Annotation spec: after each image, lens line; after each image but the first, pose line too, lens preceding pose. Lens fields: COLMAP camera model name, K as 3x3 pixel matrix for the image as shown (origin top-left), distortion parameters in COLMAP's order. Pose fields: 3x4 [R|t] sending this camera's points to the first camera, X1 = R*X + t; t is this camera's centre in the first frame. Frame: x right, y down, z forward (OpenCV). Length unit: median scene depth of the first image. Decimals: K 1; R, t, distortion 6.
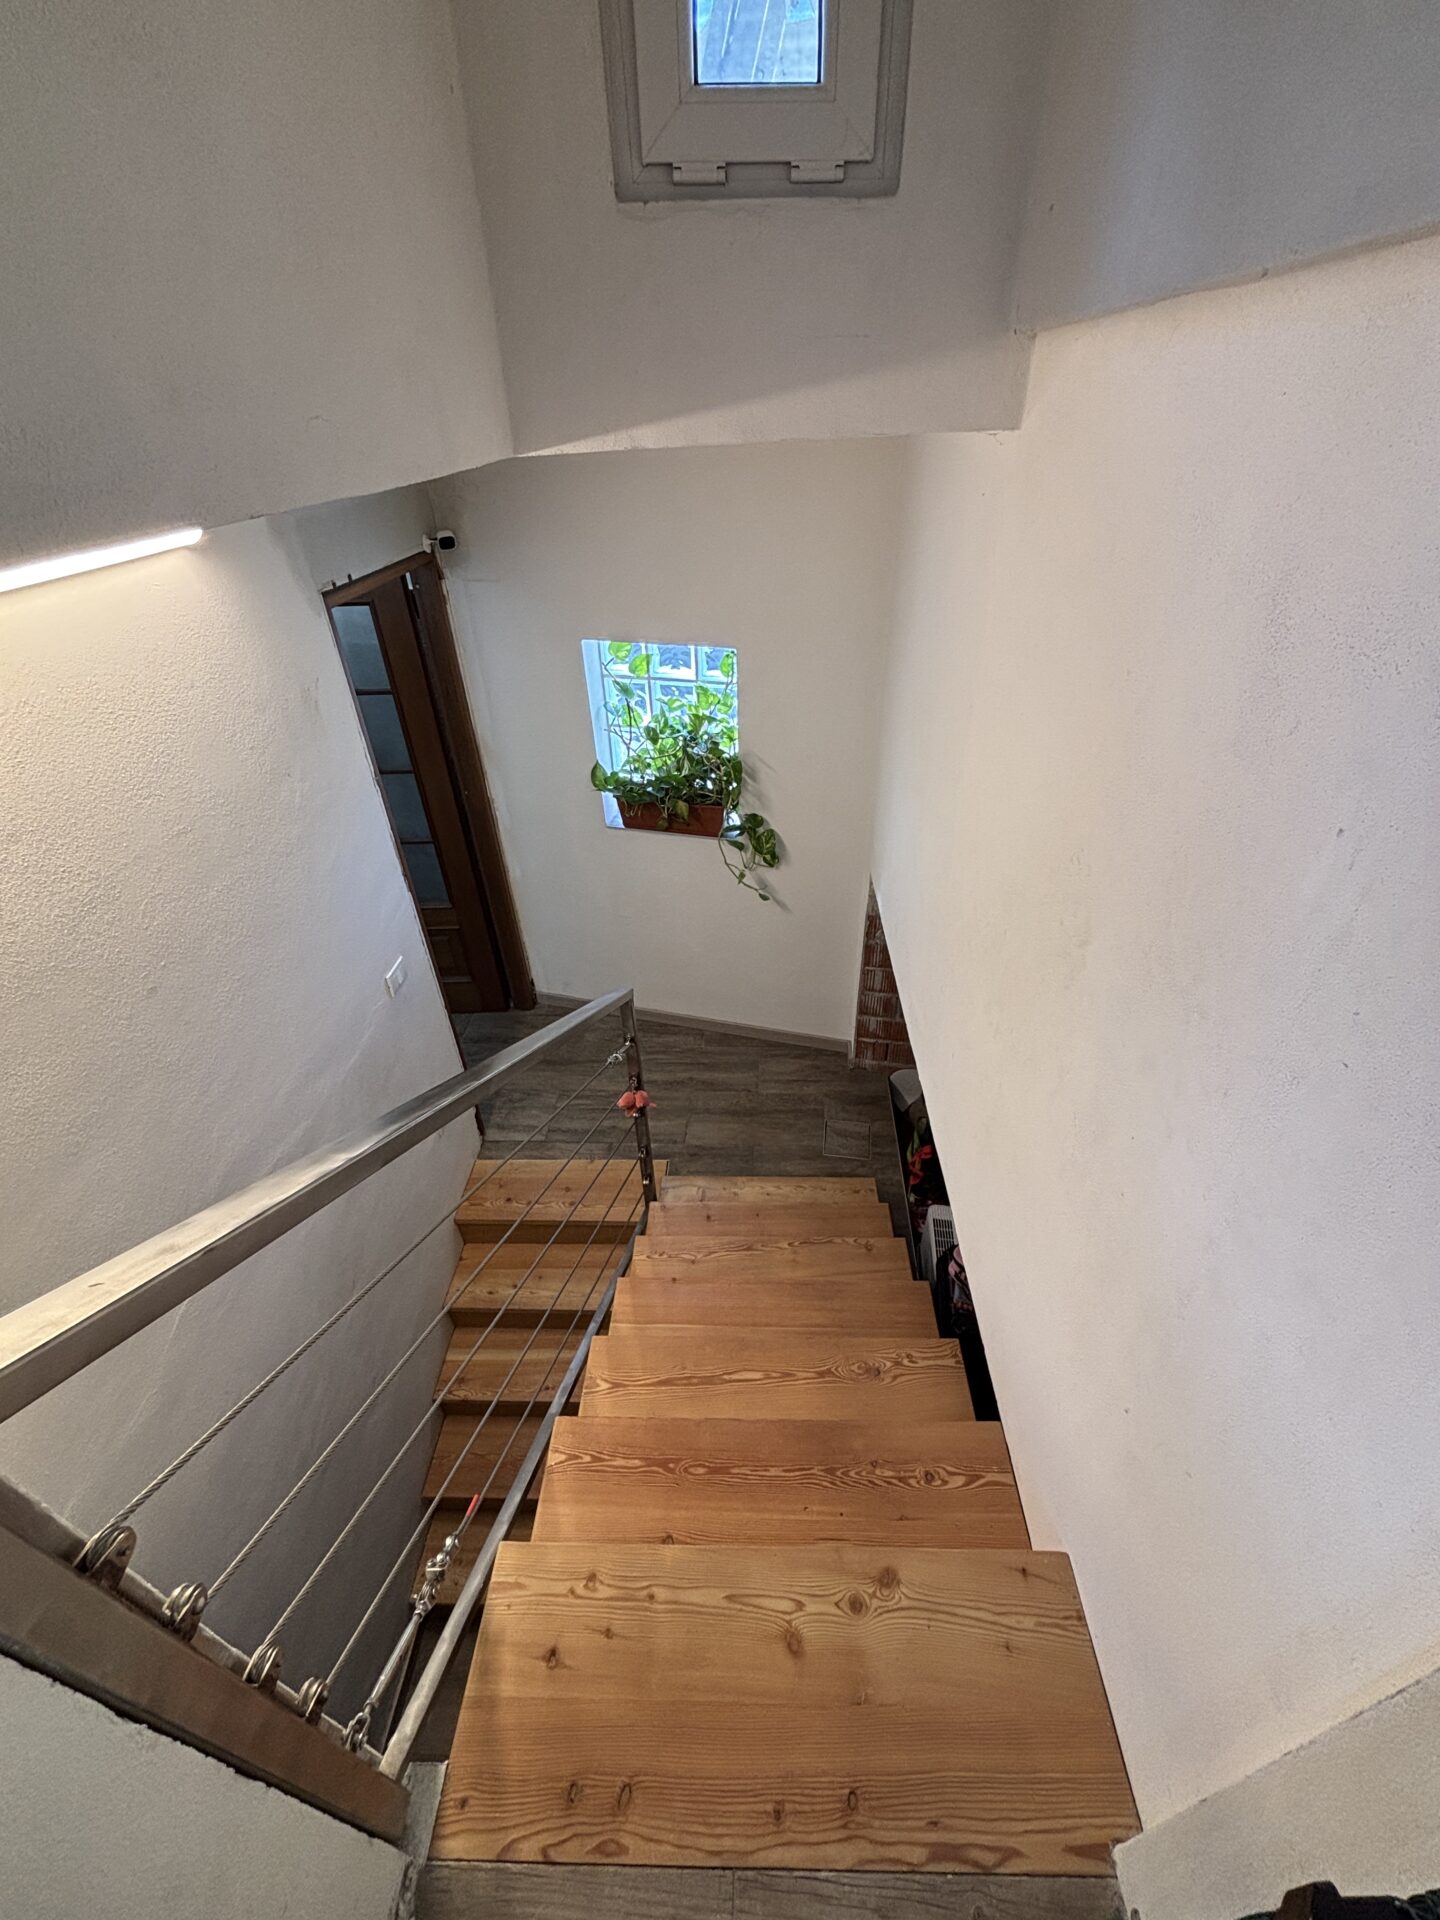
lens RADIAL K [[771.8, 0, 742.2], [0, 771.8, 955.9], [0, 0, 1]] dist [-0.001875, 0.000409]
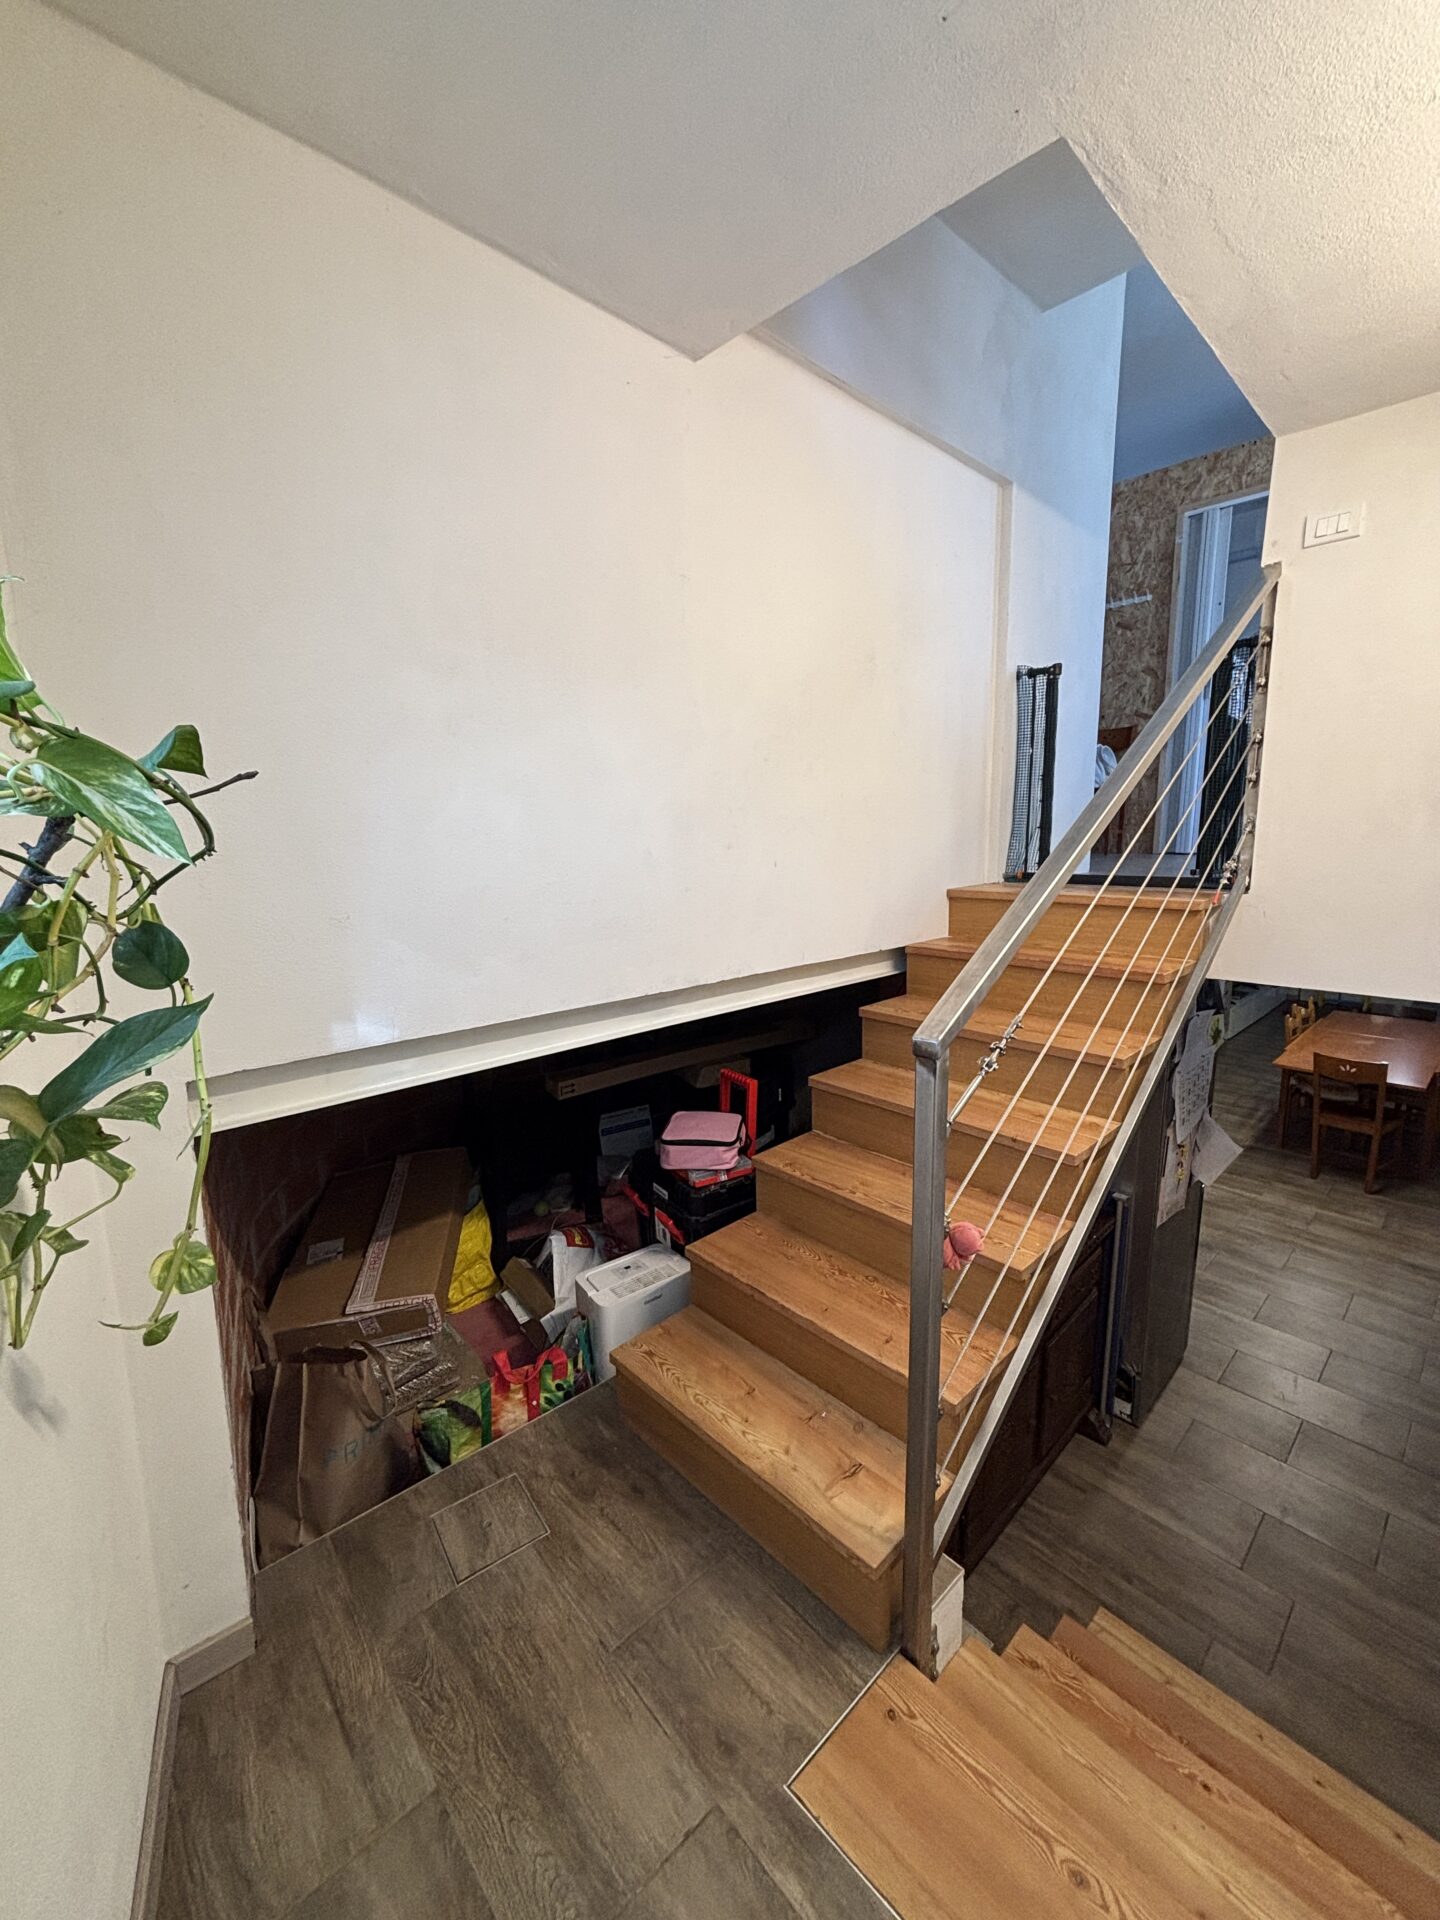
lens RADIAL K [[766.1, 0, 729.1], [0, 766.1, 952.8], [0, 0, 1]] dist [-0.000109, -0.000785]
pose [[-0.695703, -0.078114, 0.714070, -0.283031], [0.438876, 0.740740, 0.508618, -0.208703], [-0.568670, 0.667235, -0.481053, 0.867977]]
